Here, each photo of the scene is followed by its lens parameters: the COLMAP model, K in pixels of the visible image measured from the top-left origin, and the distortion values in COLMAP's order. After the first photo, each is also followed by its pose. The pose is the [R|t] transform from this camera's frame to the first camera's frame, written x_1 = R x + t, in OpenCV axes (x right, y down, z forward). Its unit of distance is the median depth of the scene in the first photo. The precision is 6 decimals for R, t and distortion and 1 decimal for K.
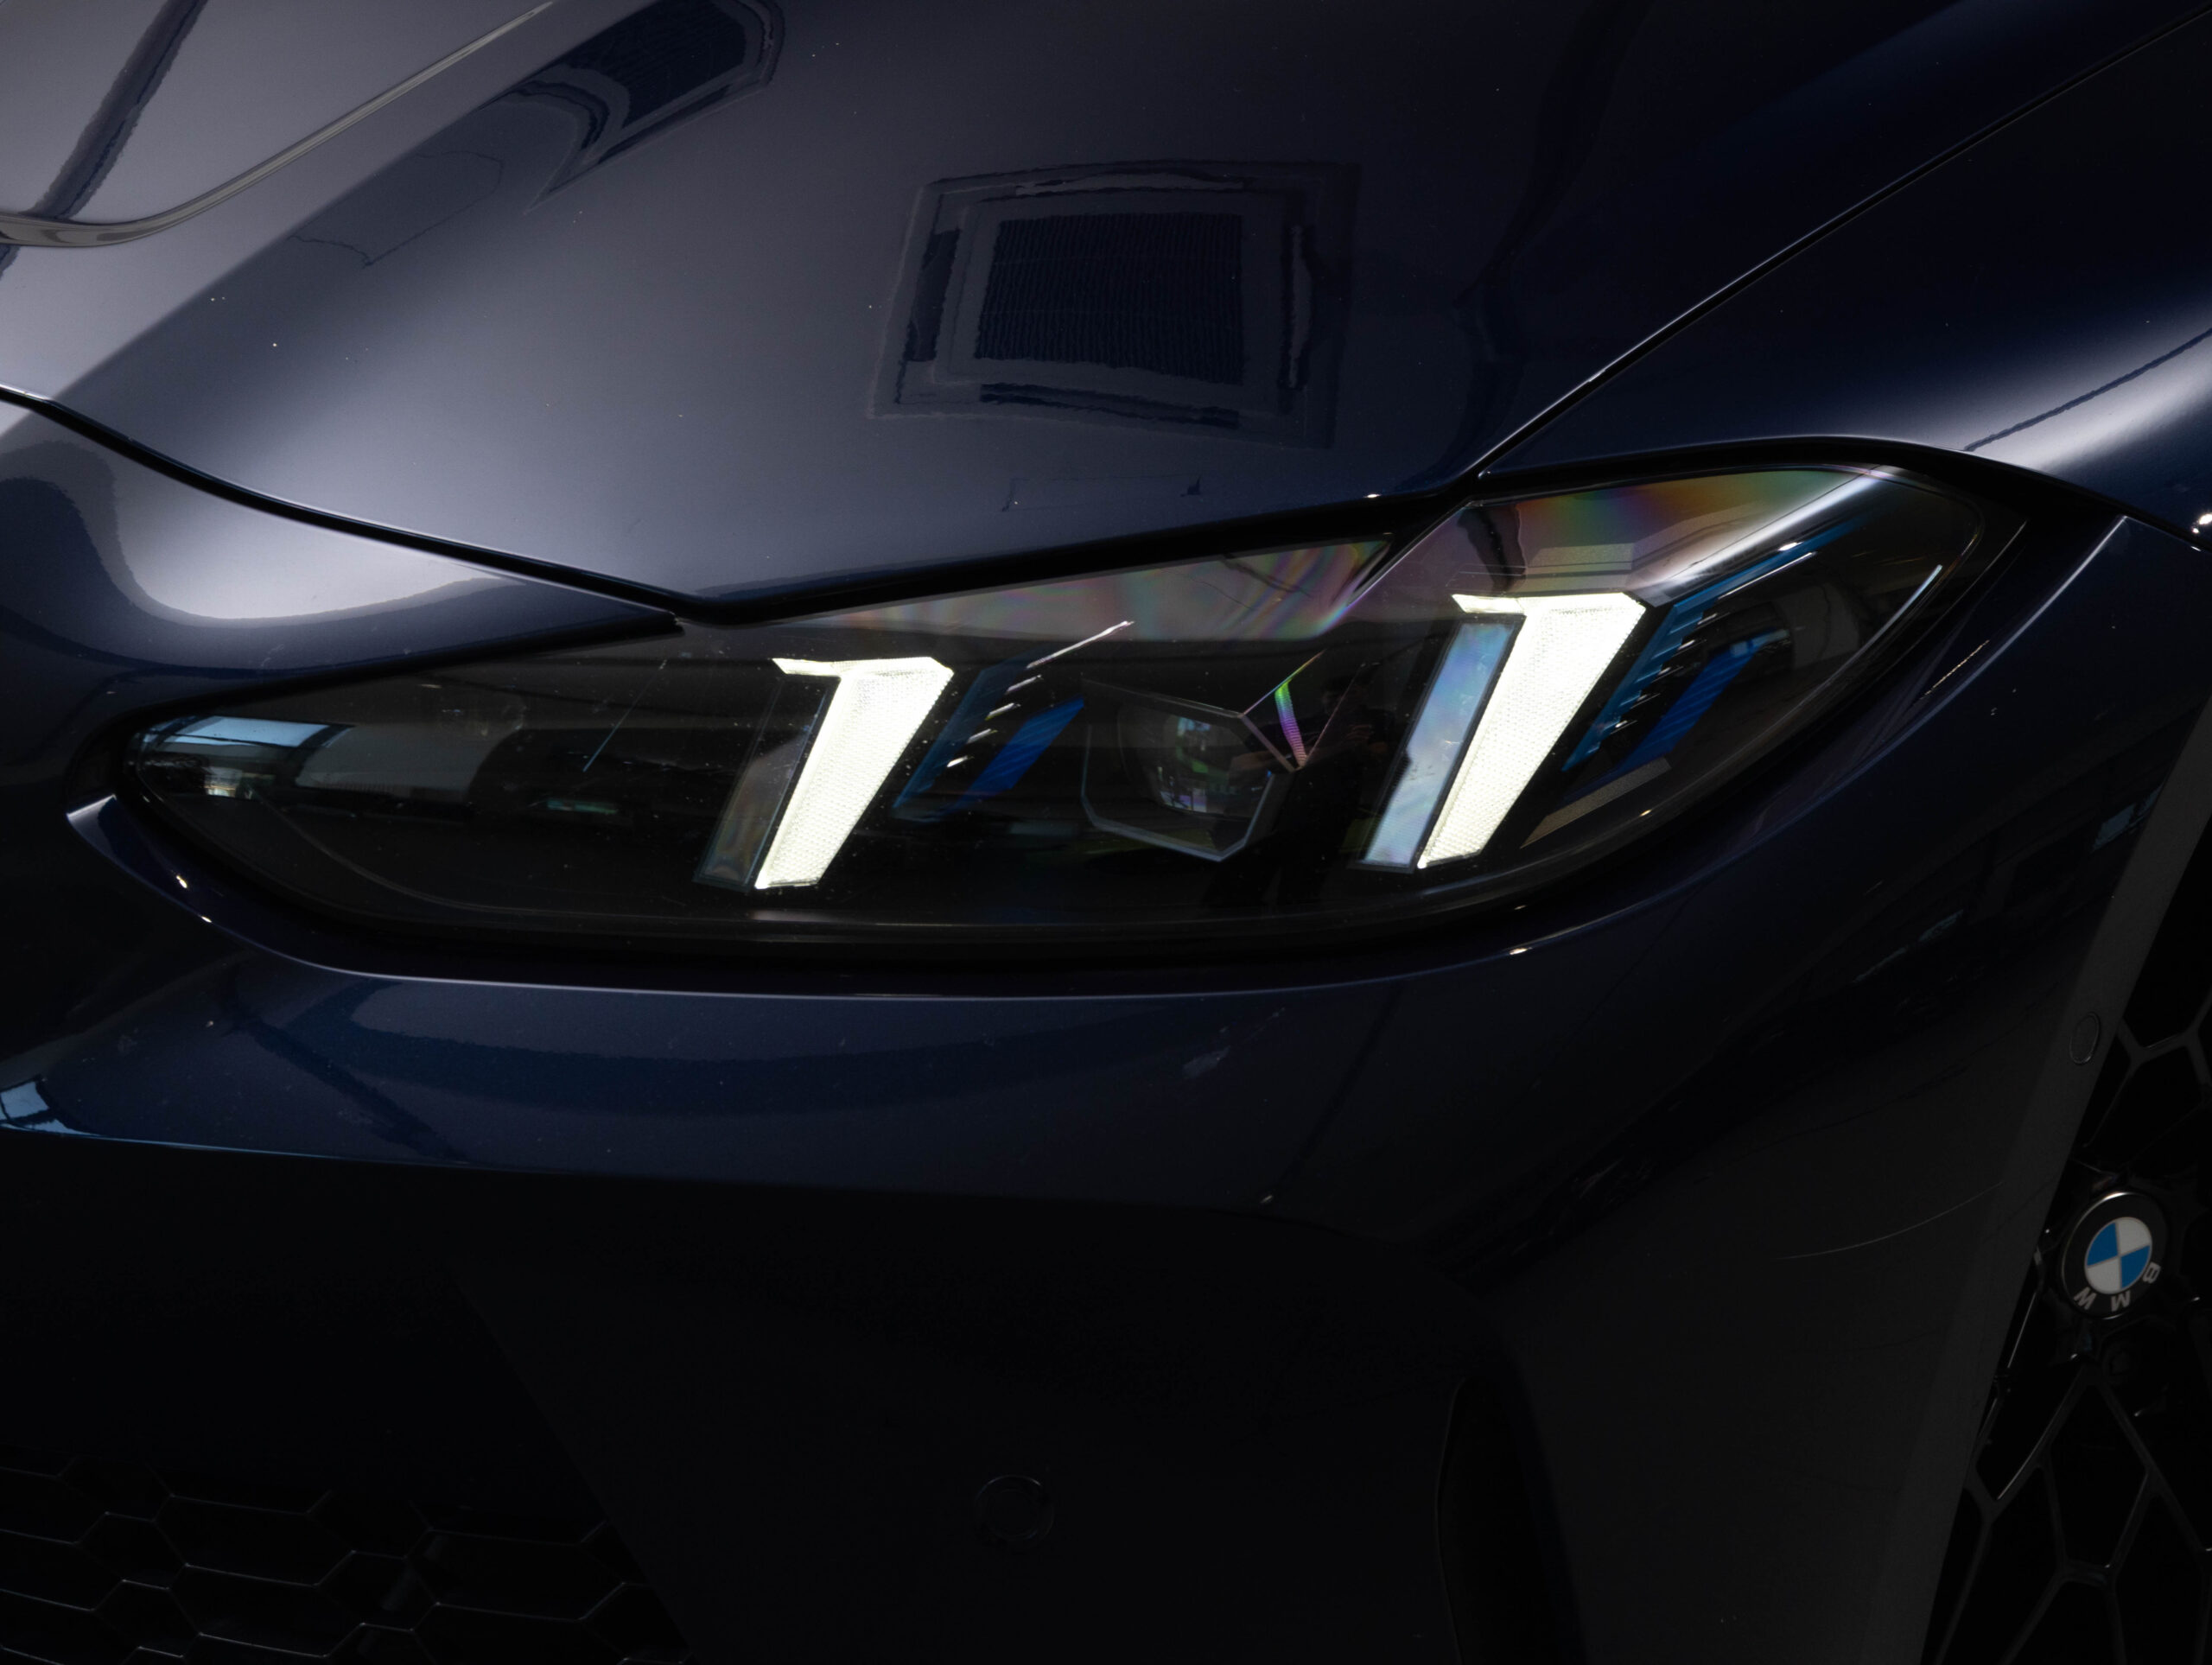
lens RADIAL K [[4413.1, 0, 1106.0], [0, 4413.1, 832.5], [0, 0, 1]] dist [0.020385, -0.787385]
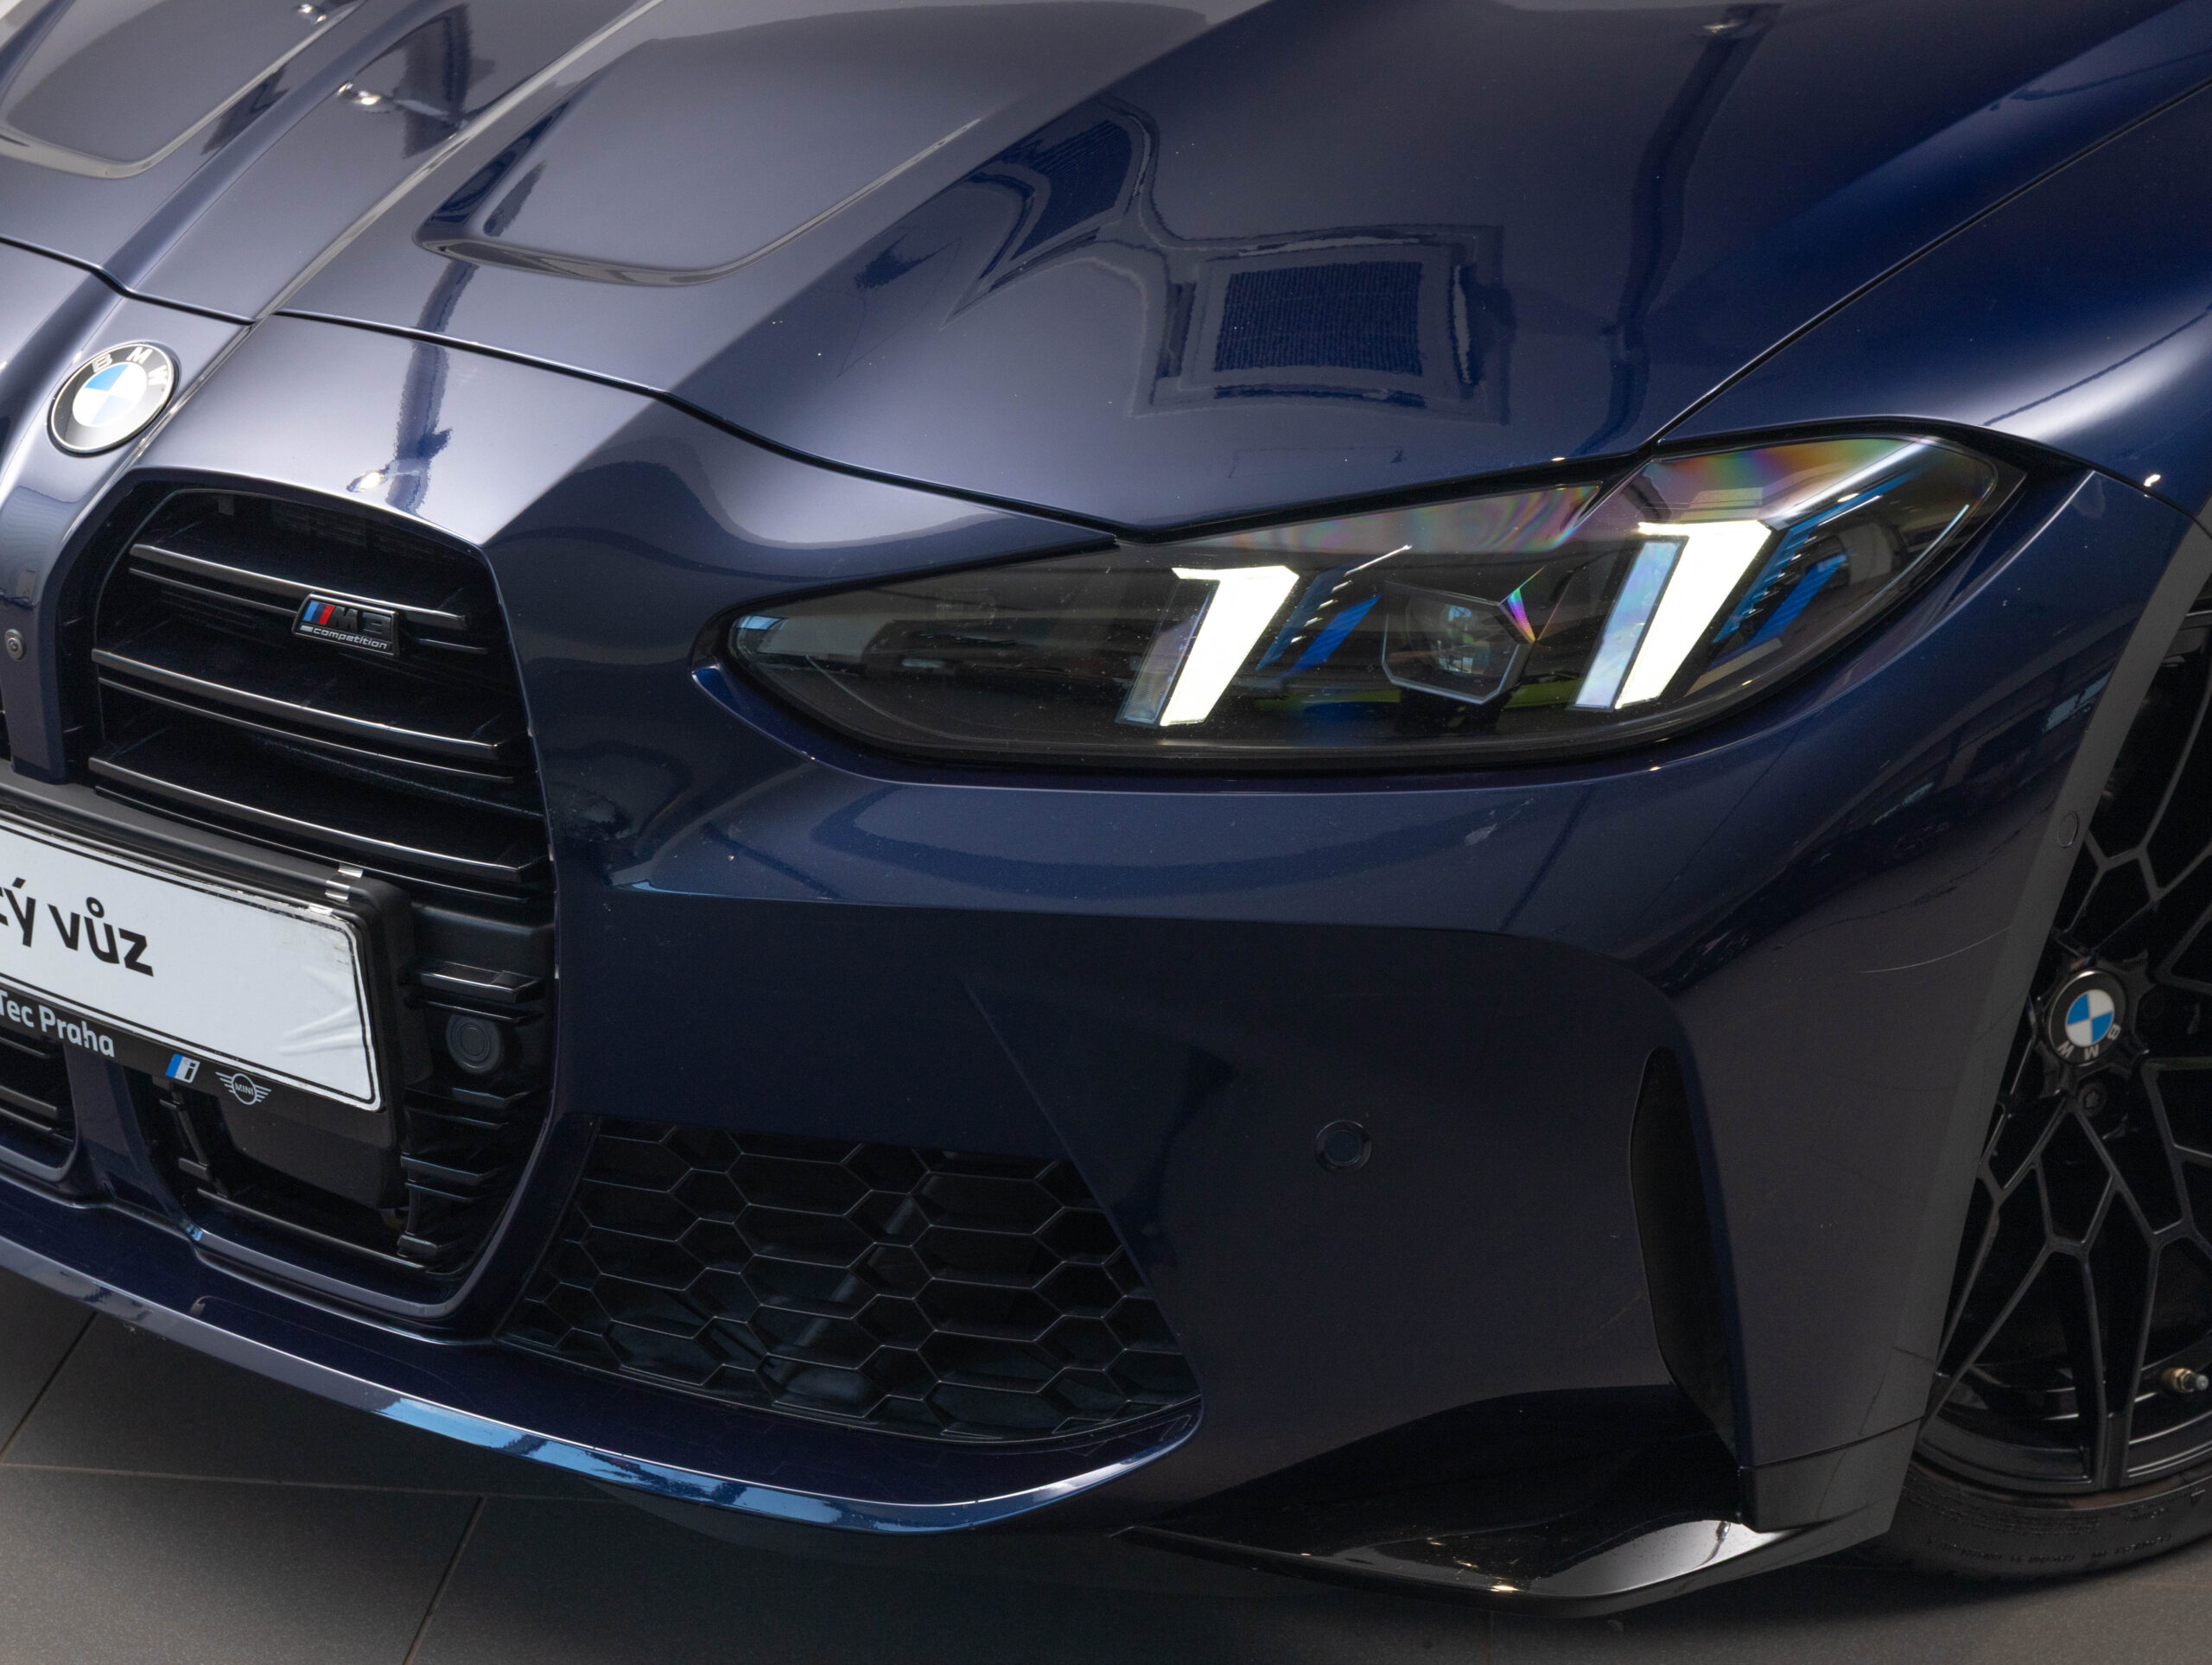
lens RADIAL K [[4413.1, 0, 1106.0], [0, 4413.1, 832.5], [0, 0, 1]] dist [0.020385, -0.787385]
pose [[0.999966, -0.002434, 0.007921, -0.107562], [0.002441, 0.999997, -0.000817, 0.048489], [-0.007919, 0.000836, 0.999968, -0.456401]]
